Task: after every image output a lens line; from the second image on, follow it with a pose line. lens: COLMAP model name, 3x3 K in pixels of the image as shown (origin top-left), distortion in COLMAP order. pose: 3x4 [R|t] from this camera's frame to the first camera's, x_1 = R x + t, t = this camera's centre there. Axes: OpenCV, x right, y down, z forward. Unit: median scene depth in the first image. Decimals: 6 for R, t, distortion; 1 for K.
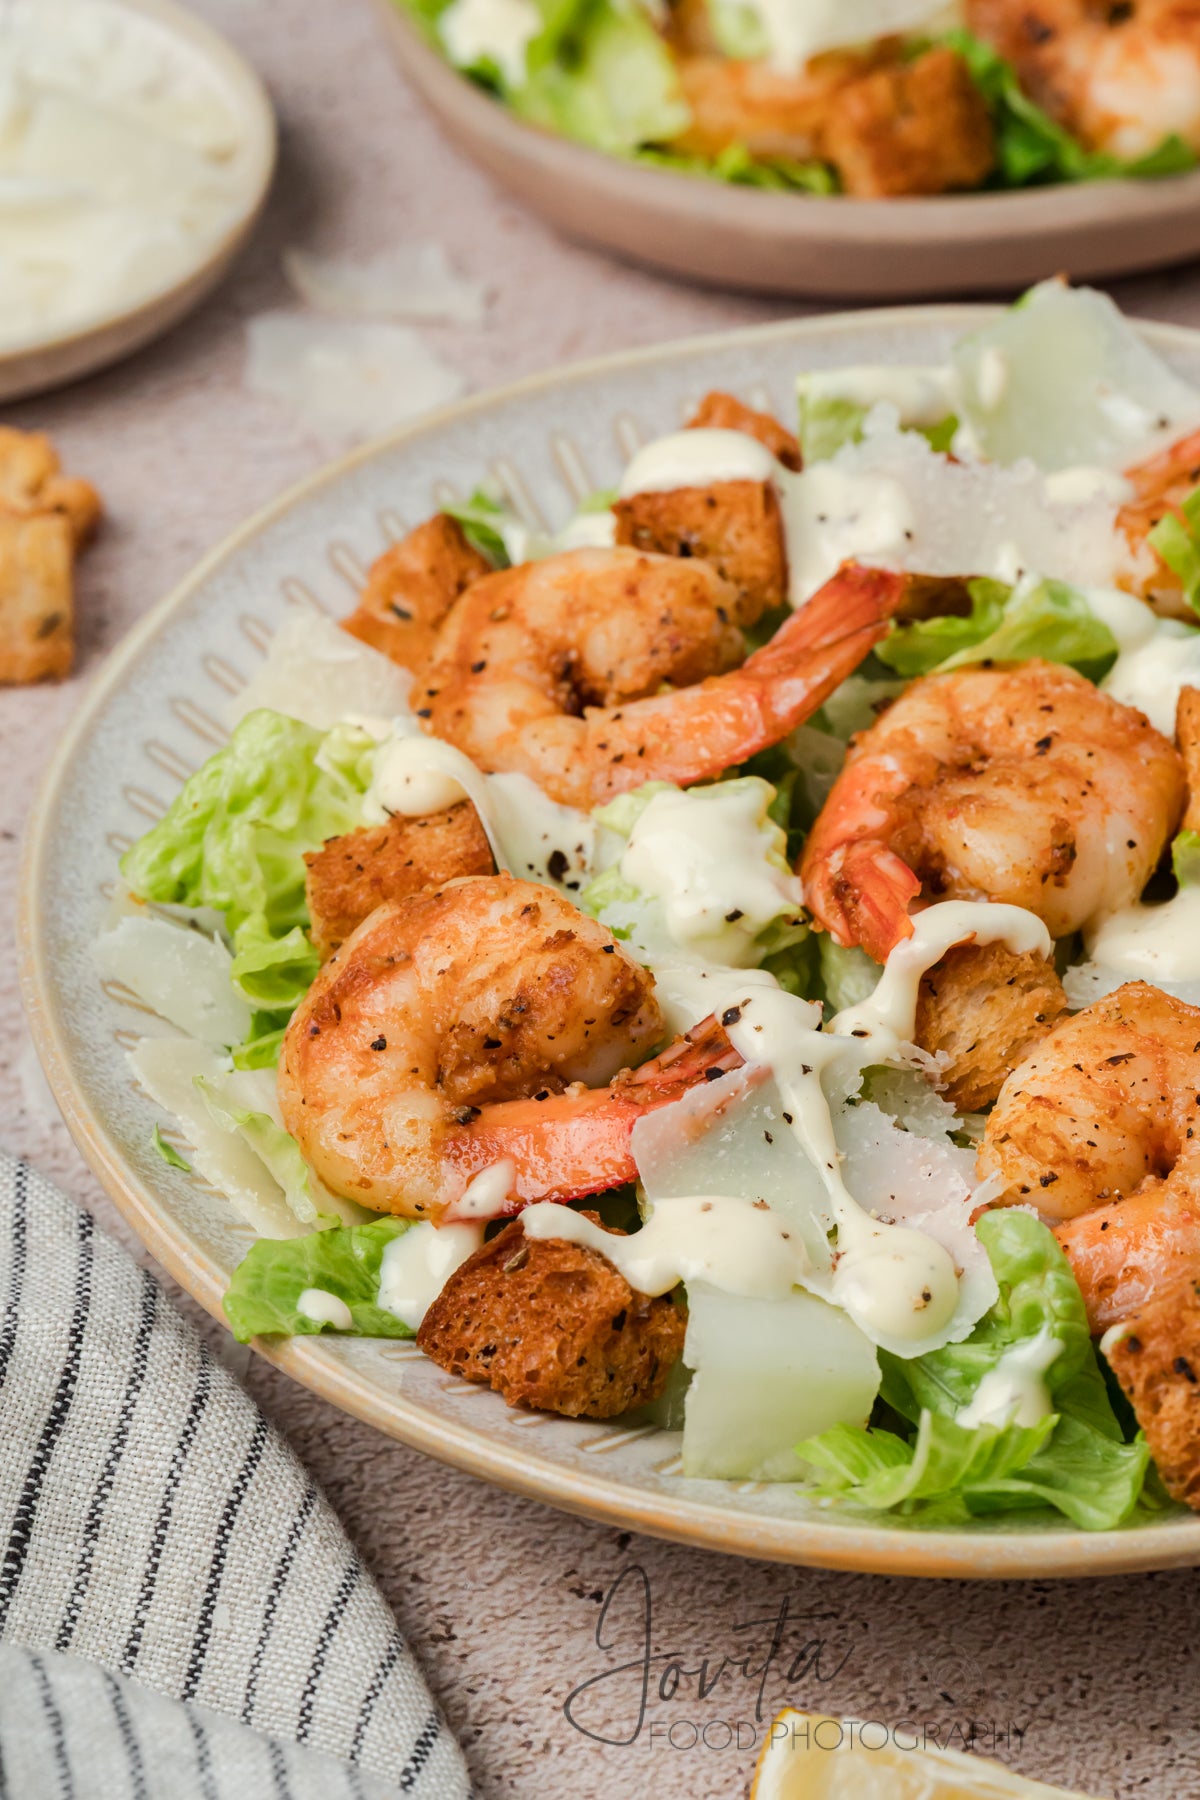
lens RADIAL K [[7479.6, 0, 600.0], [0, 7479.6, 900.0], [0, 0, 1]] dist [-0.036211, -0.763352]
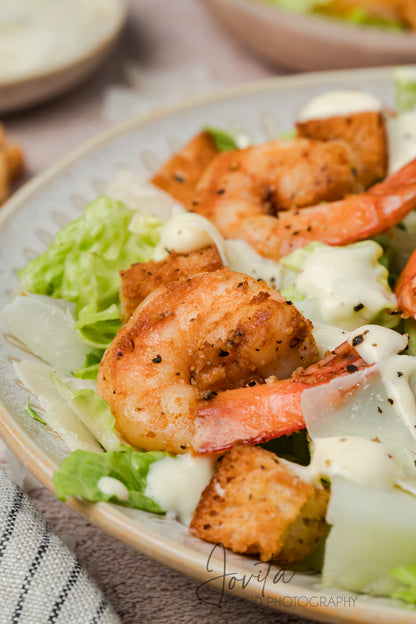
lens RADIAL K [[2592.9, 0, 208.0], [0, 2592.9, 312.0], [0, 0, 1]] dist [-0.036211, -0.763352]
pose [[0.998881, 0.045257, -0.013701, -0.009704], [-0.046916, 0.984725, -0.167679, 0.109125], [0.005903, 0.168134, 0.985747, 0.394511]]
